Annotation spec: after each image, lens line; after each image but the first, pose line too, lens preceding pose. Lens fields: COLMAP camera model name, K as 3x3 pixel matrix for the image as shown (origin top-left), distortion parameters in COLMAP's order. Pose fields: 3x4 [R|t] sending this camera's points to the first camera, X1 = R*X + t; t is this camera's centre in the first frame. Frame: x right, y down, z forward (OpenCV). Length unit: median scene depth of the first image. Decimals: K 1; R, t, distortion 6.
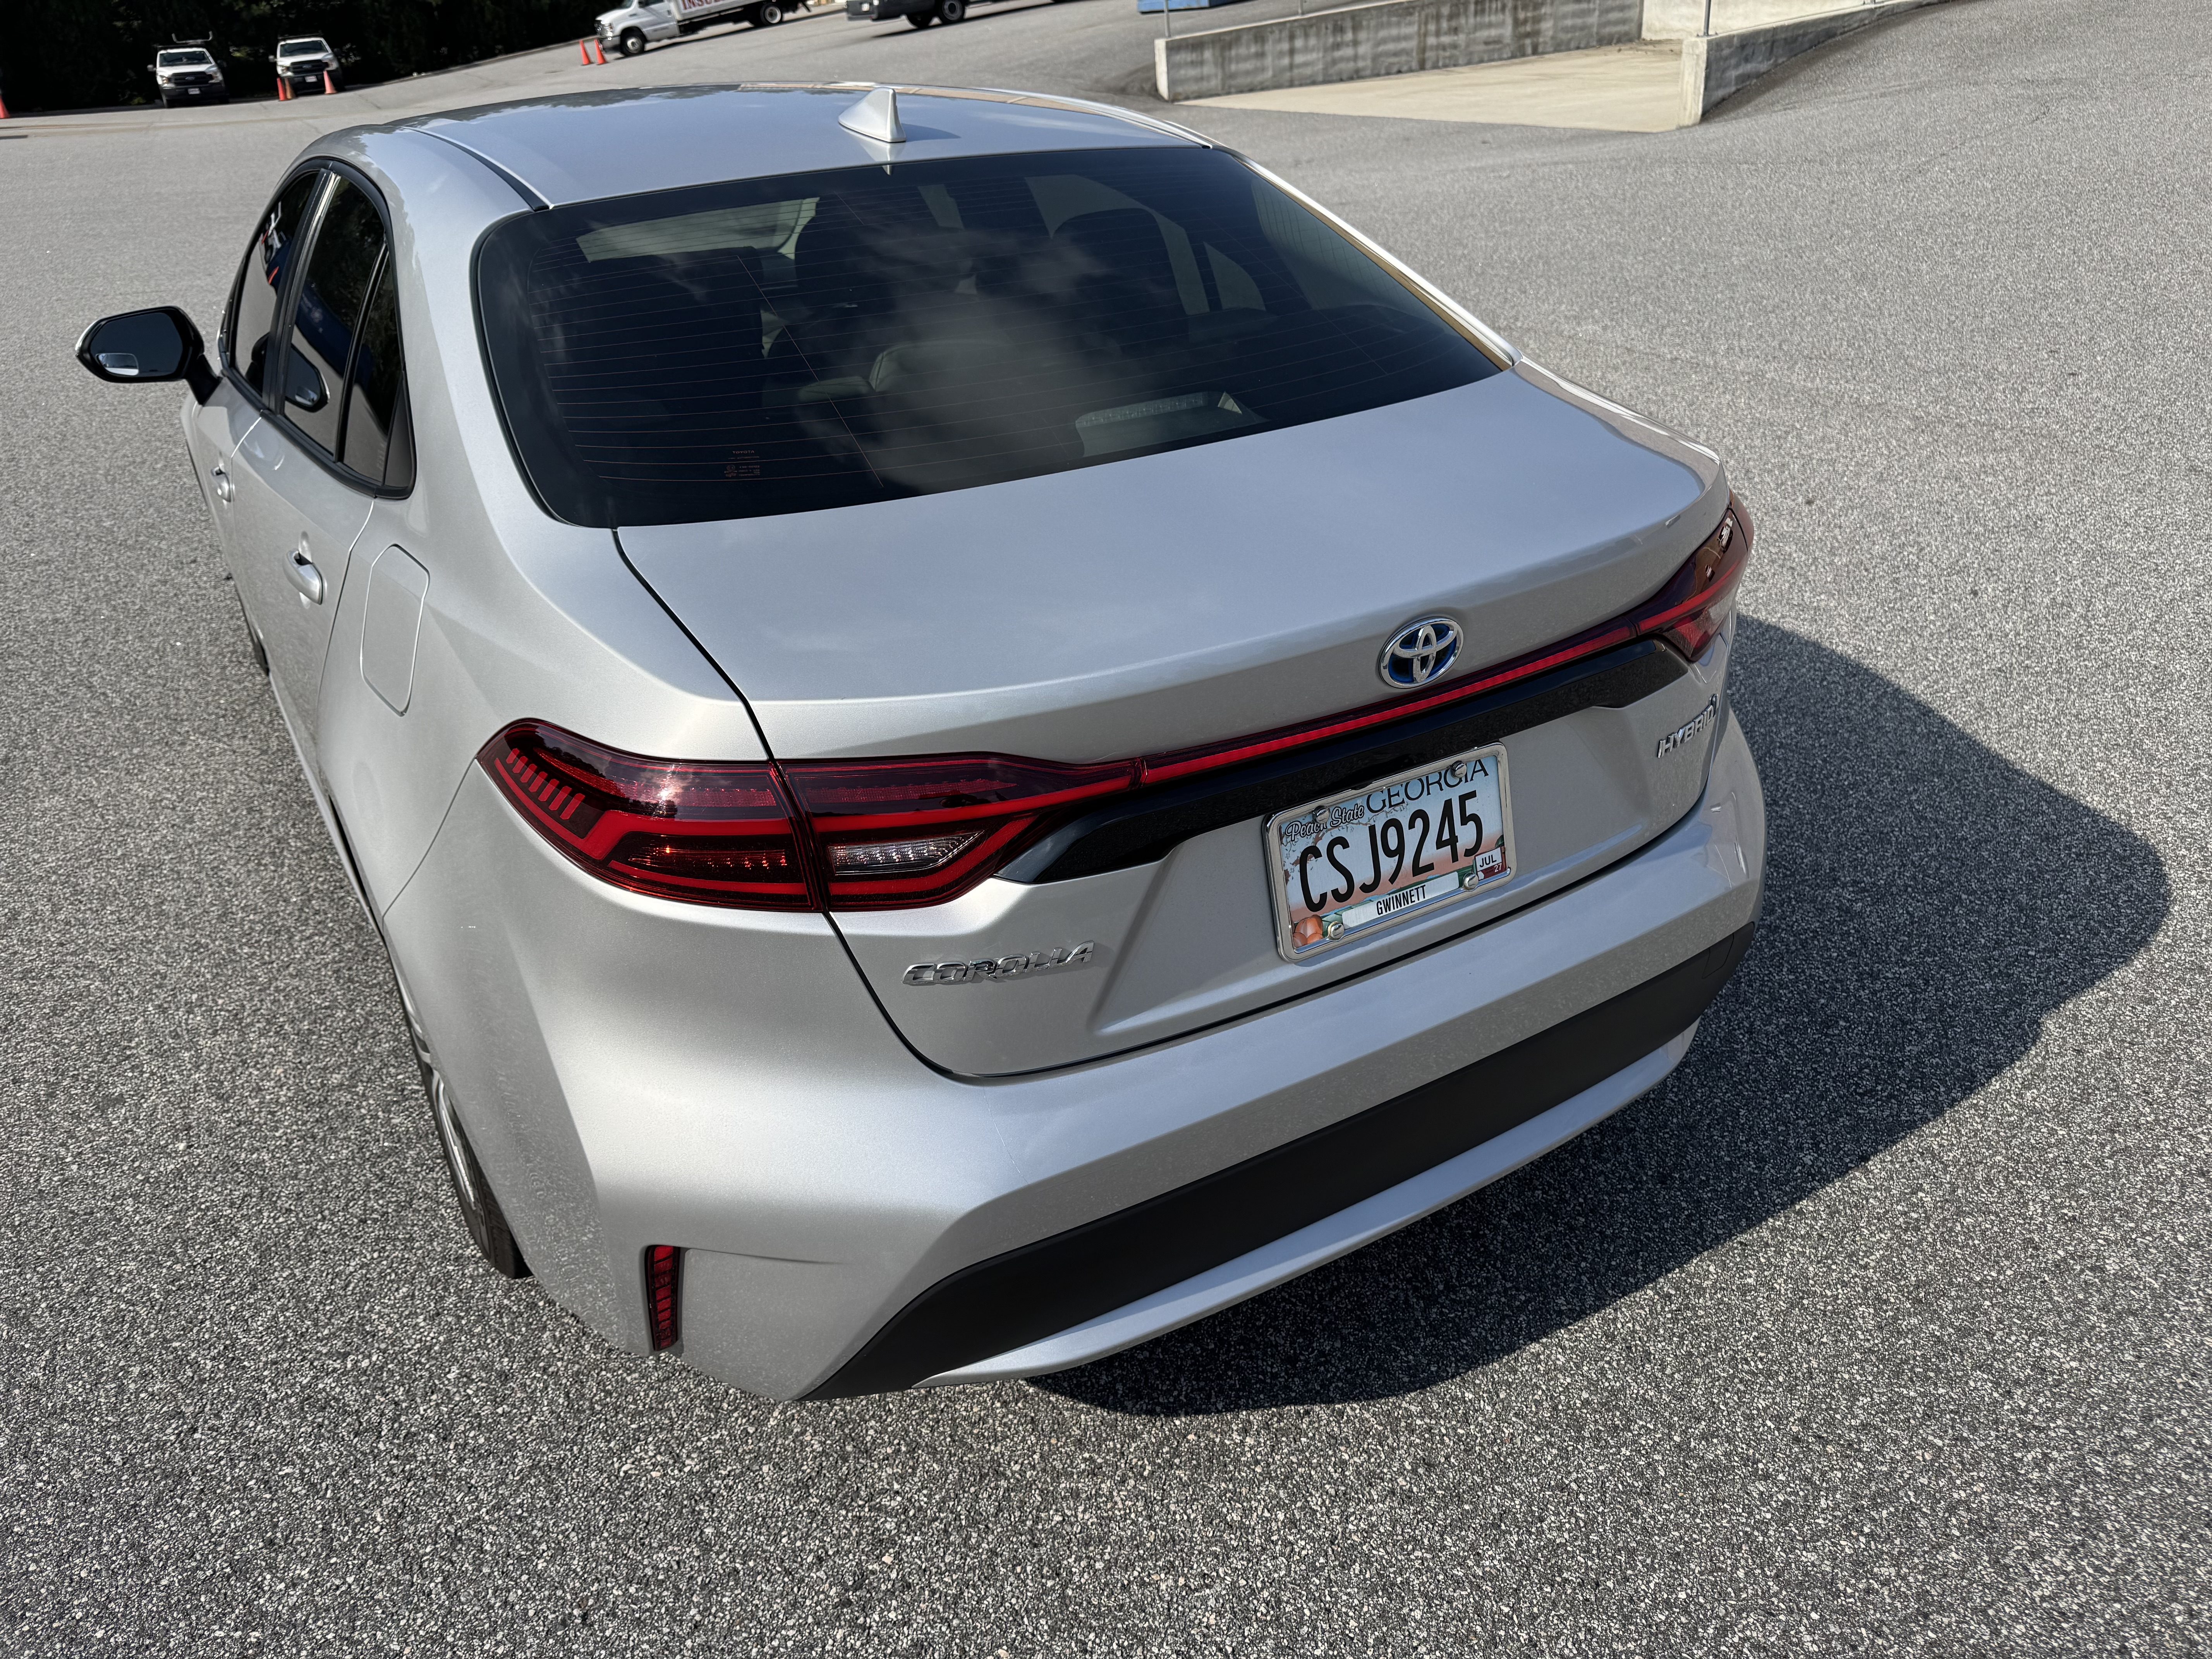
lens RADIAL K [[1552.3, 0, 1089.6], [0, 1552.3, 805.7], [0, 0, 1]] dist [0.004597, -0.011680]
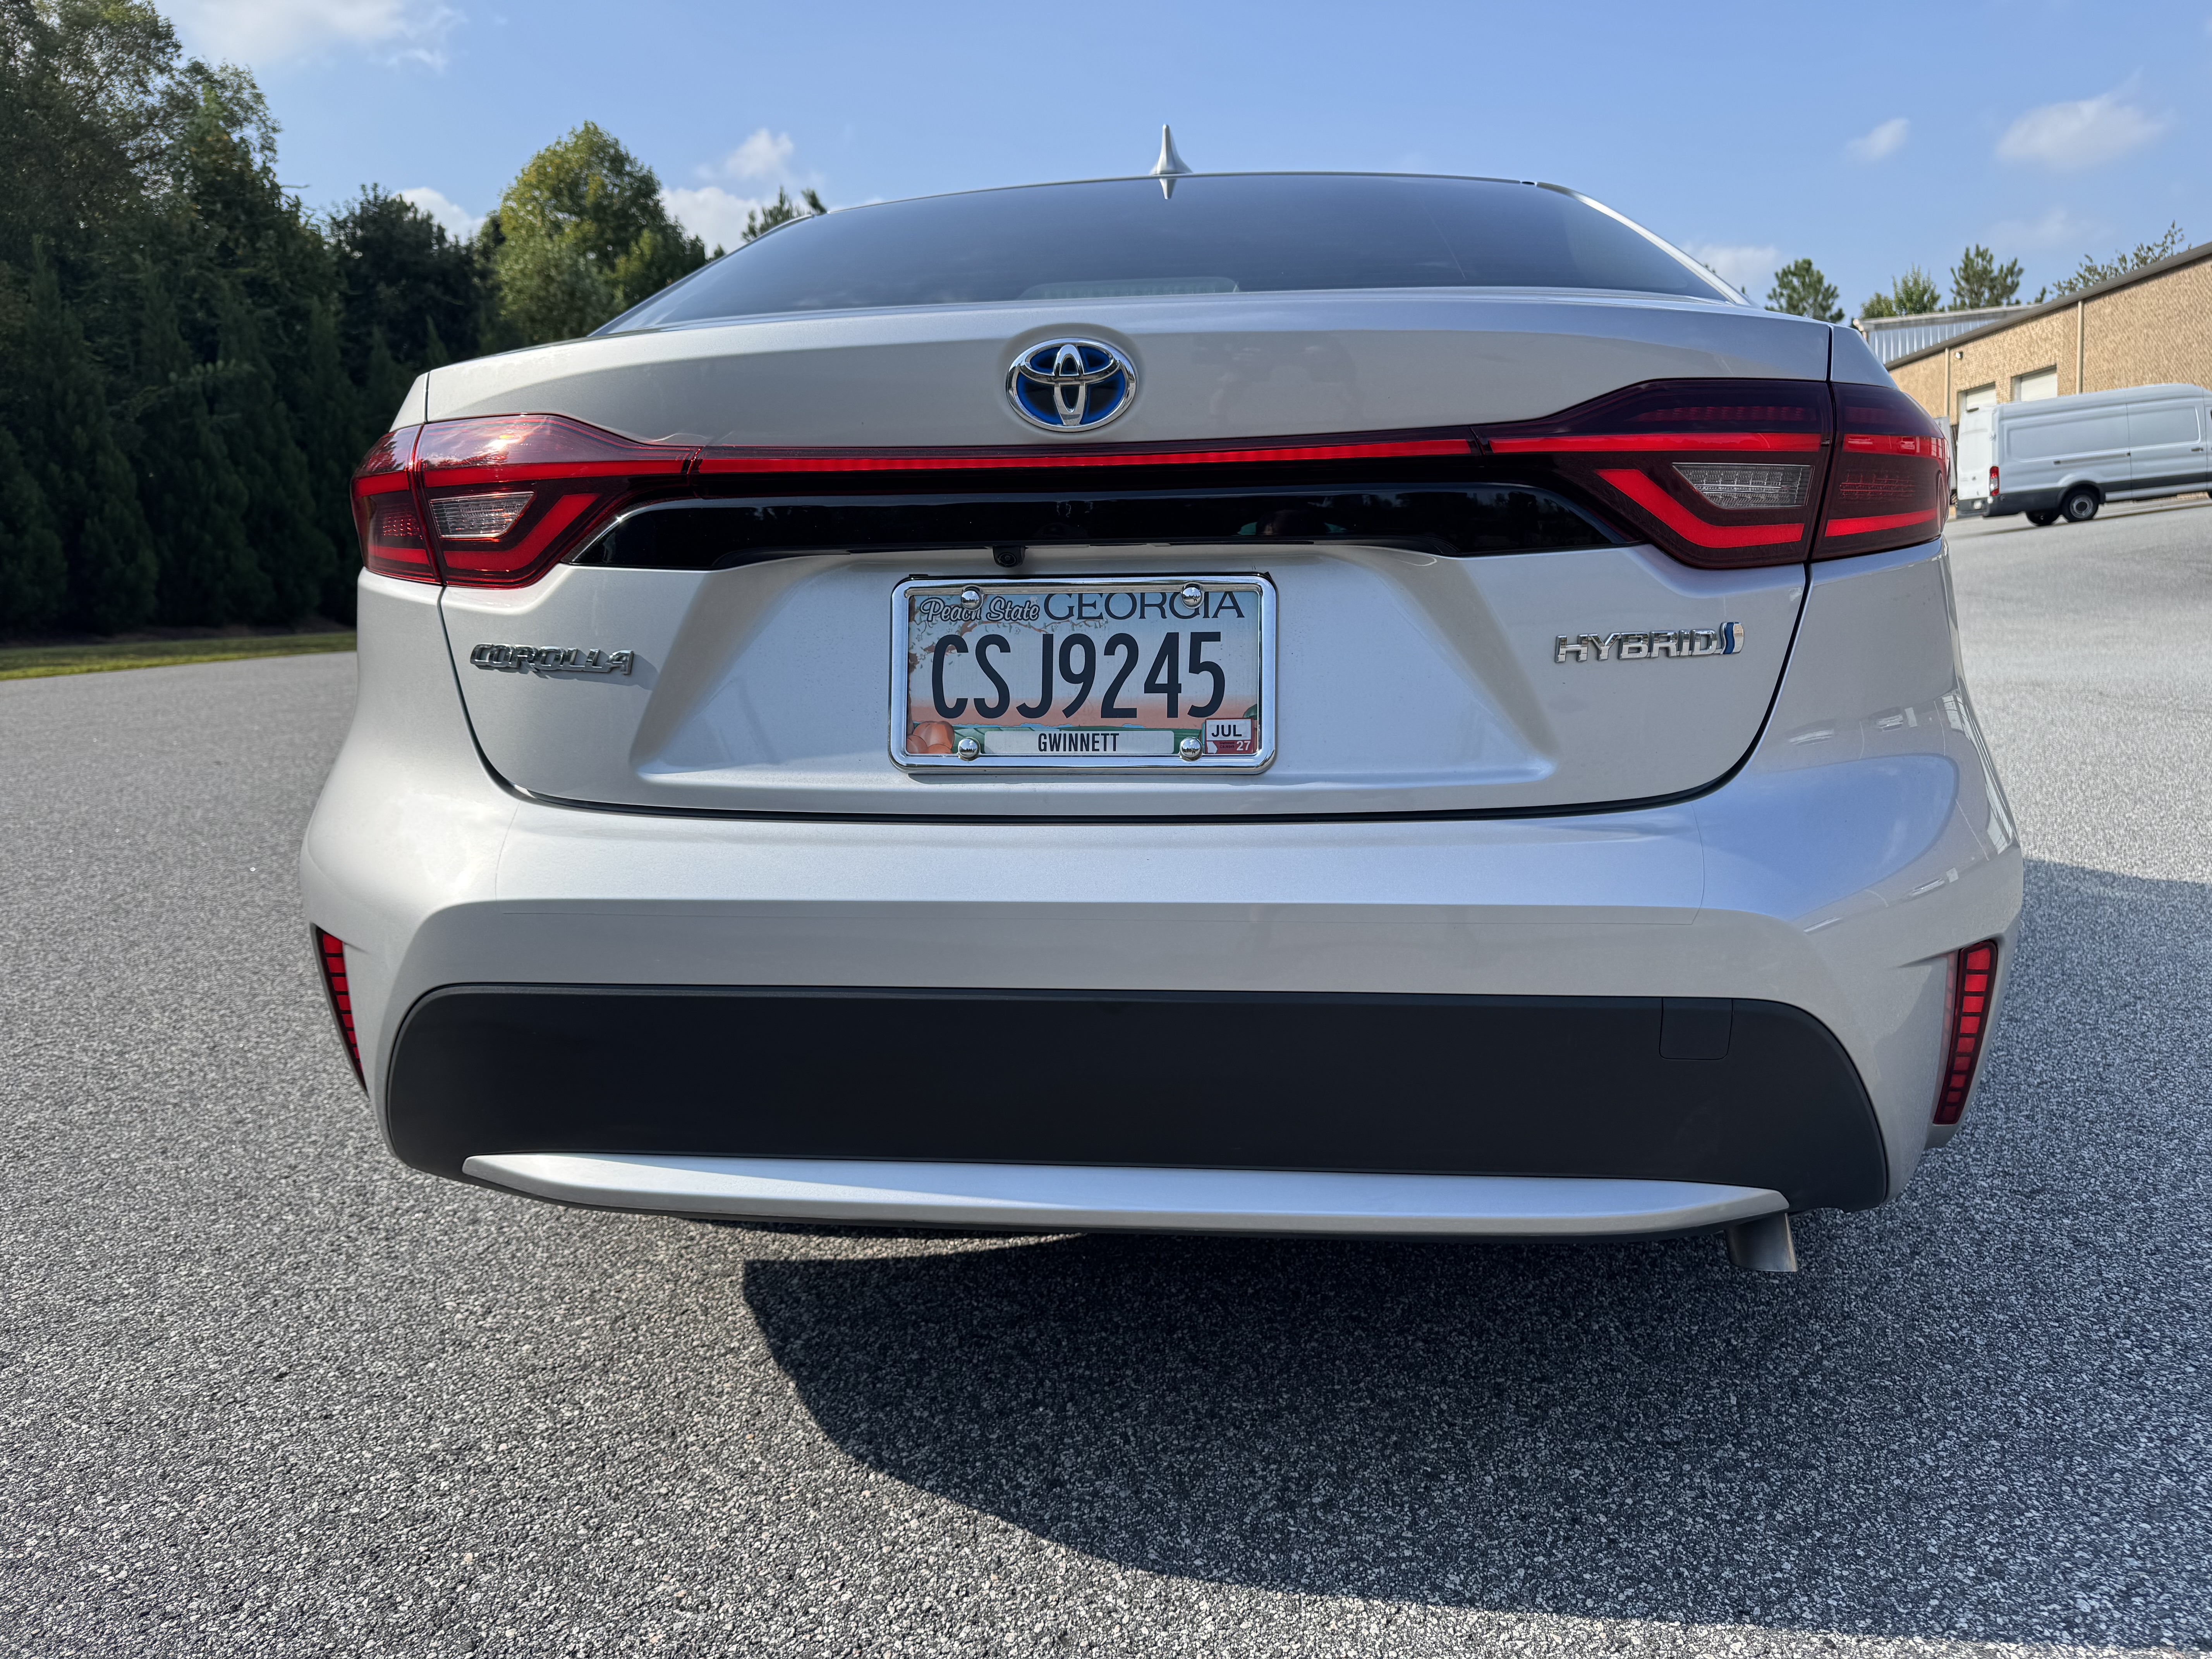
lens RADIAL K [[1552.3, 0, 1109.0], [0, 1552.3, 819.5], [0, 0, 1]] dist [0.004597, -0.011680]
pose [[0.797678, 0.125026, -0.589982, 0.660780], [-0.285456, 0.940022, -0.186742, 0.232072], [0.531249, 0.317374, 0.785524, 0.404480]]
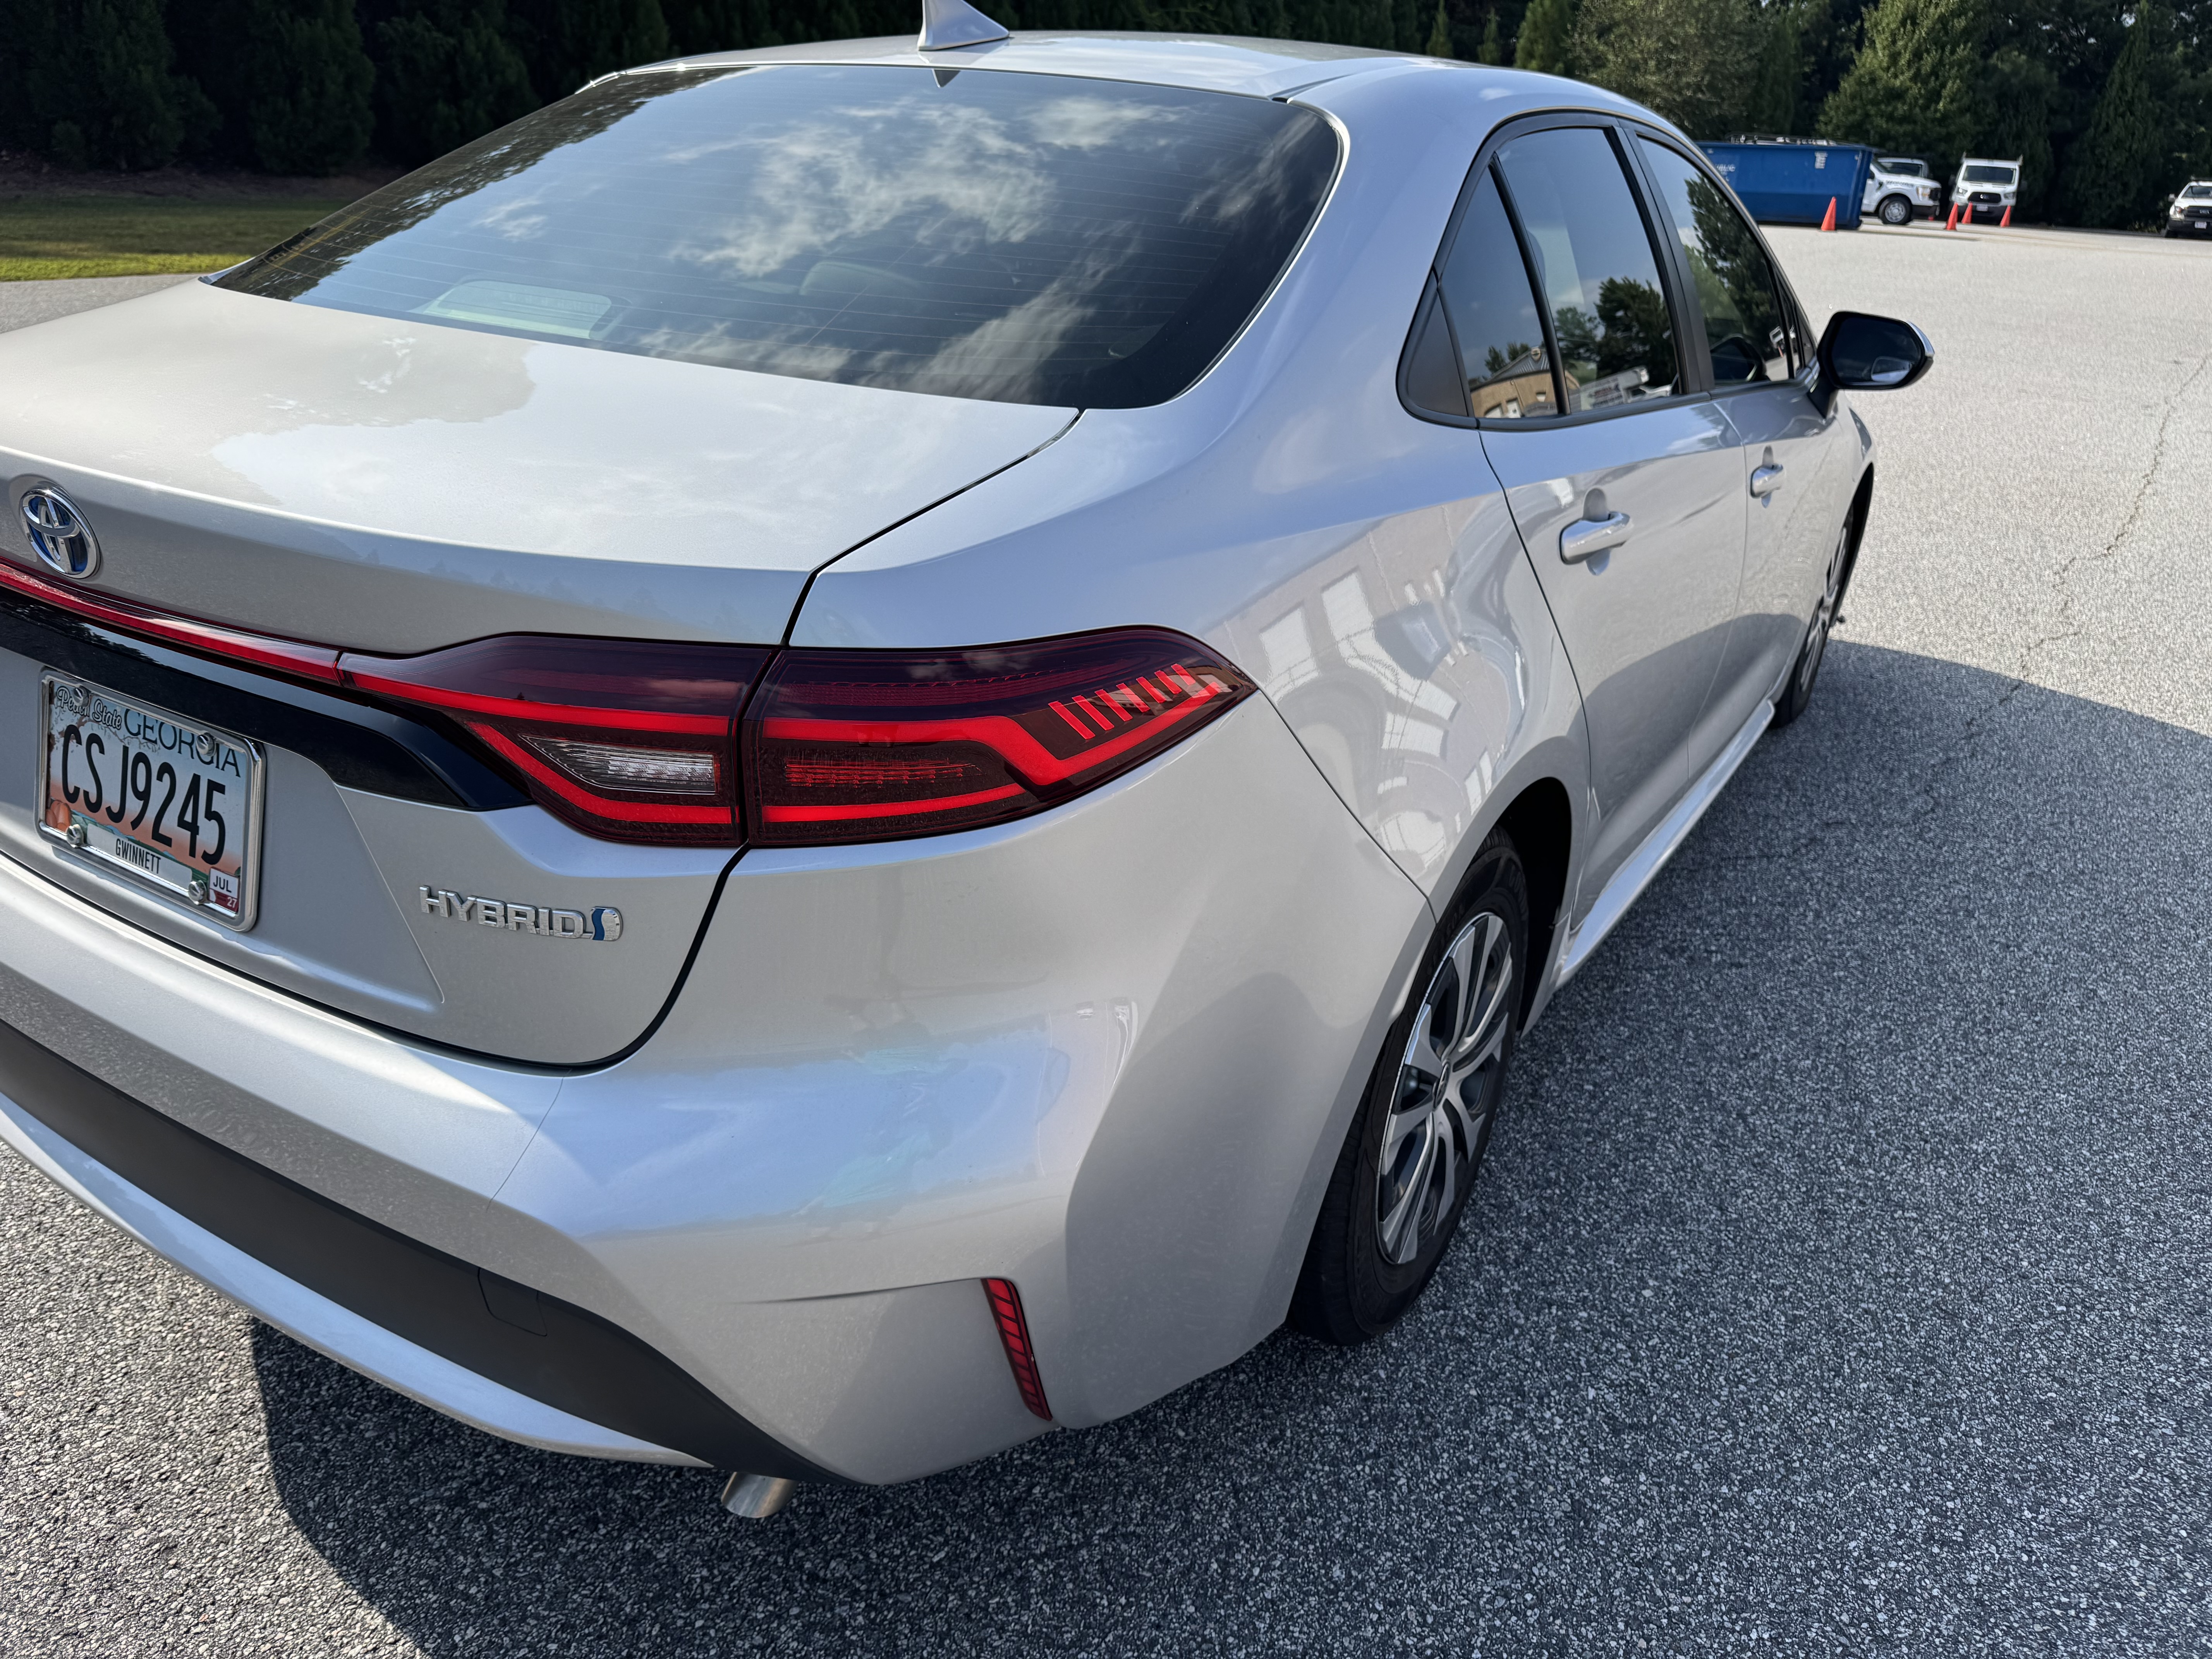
lens RADIAL K [[1552.3, 0, 1095.3], [0, 1552.3, 845.8], [0, 0, 1]] dist [0.004597, -0.011680]
pose [[0.472139, 0.425109, -0.772248, 1.038915], [-0.458667, 0.866583, 0.196618, -0.325572], [0.752801, 0.261373, 0.604131, 0.867330]]
